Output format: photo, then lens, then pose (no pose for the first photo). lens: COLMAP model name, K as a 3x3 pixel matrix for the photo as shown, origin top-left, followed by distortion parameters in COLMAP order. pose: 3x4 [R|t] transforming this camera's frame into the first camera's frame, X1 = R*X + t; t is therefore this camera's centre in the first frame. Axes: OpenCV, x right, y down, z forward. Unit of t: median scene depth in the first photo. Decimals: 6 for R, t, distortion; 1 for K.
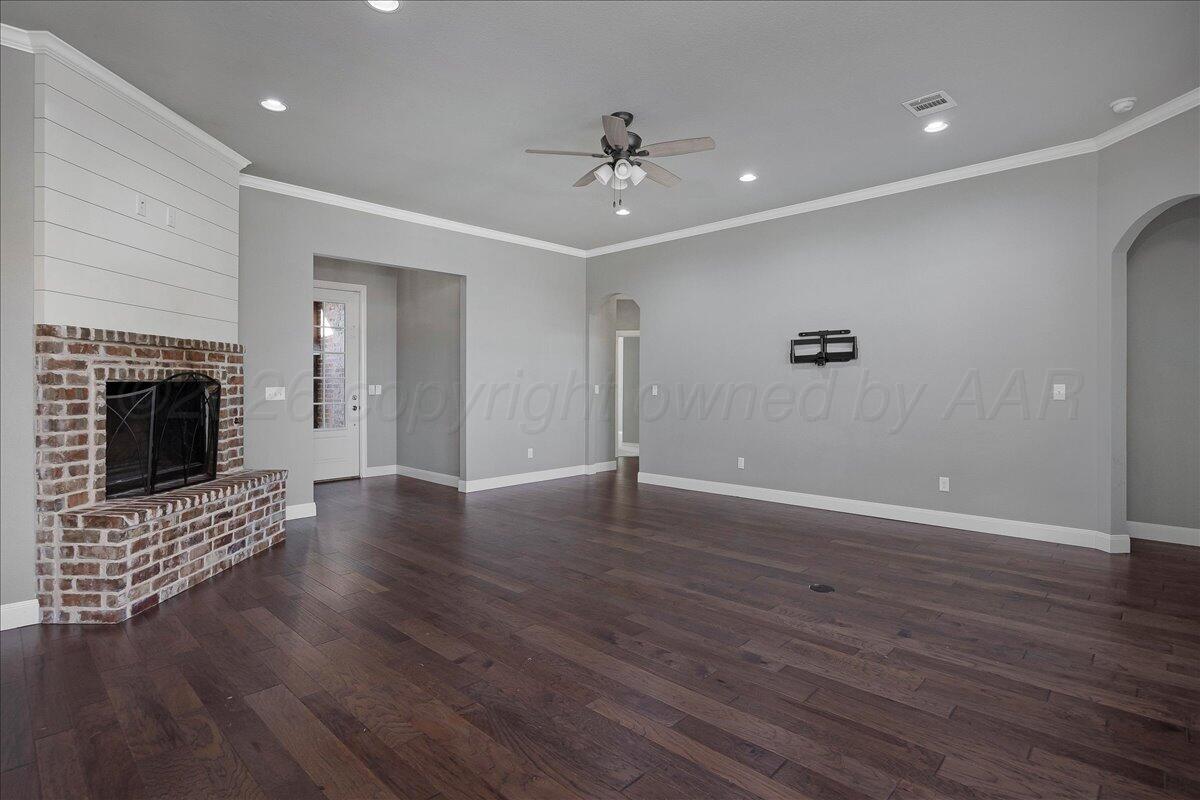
lens RADIAL K [[607.2, 0, 602.5], [0, 607.2, 382.1], [0, 0, 1]] dist [-0.001705, -0.000313]
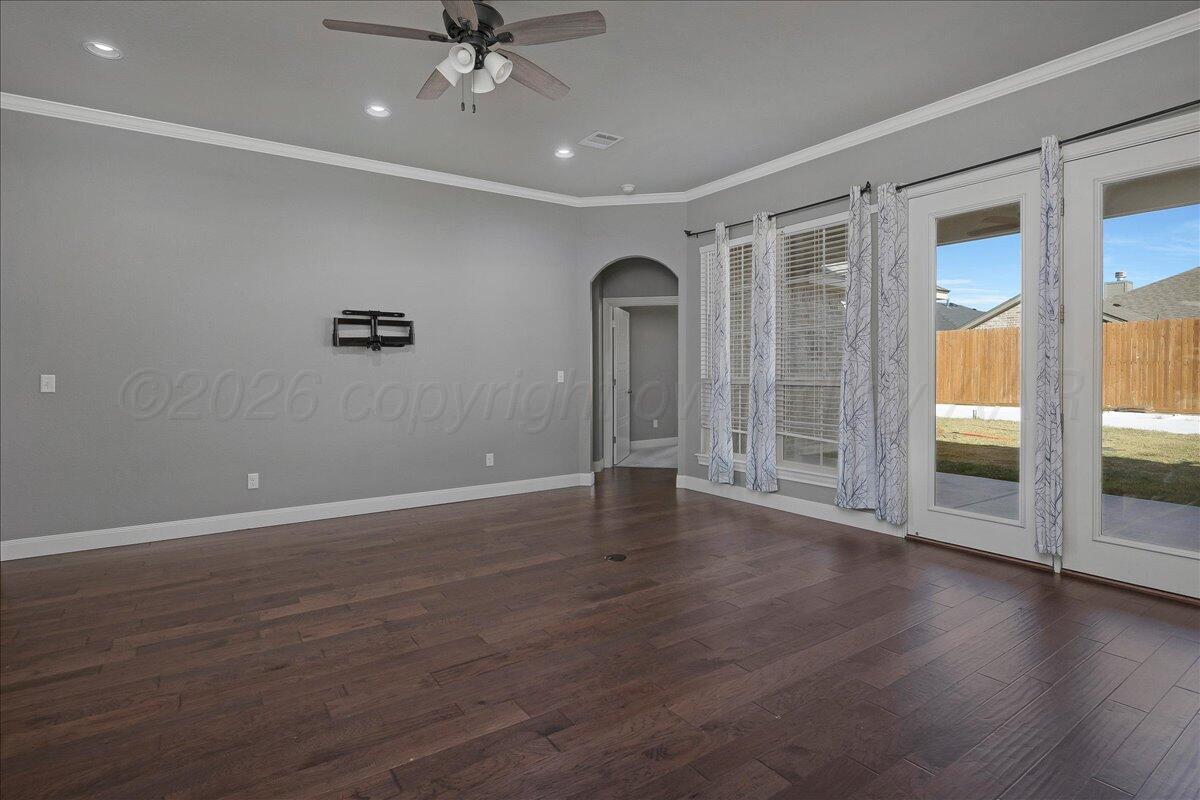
lens RADIAL K [[607.2, 0, 602.5], [0, 607.2, 382.1], [0, 0, 1]] dist [-0.001705, -0.000313]
pose [[0.197744, -0.015947, 0.980124, -0.444087], [0.003804, 0.999873, 0.015501, 0.006220], [-0.980246, 0.000663, 0.197779, 0.513469]]
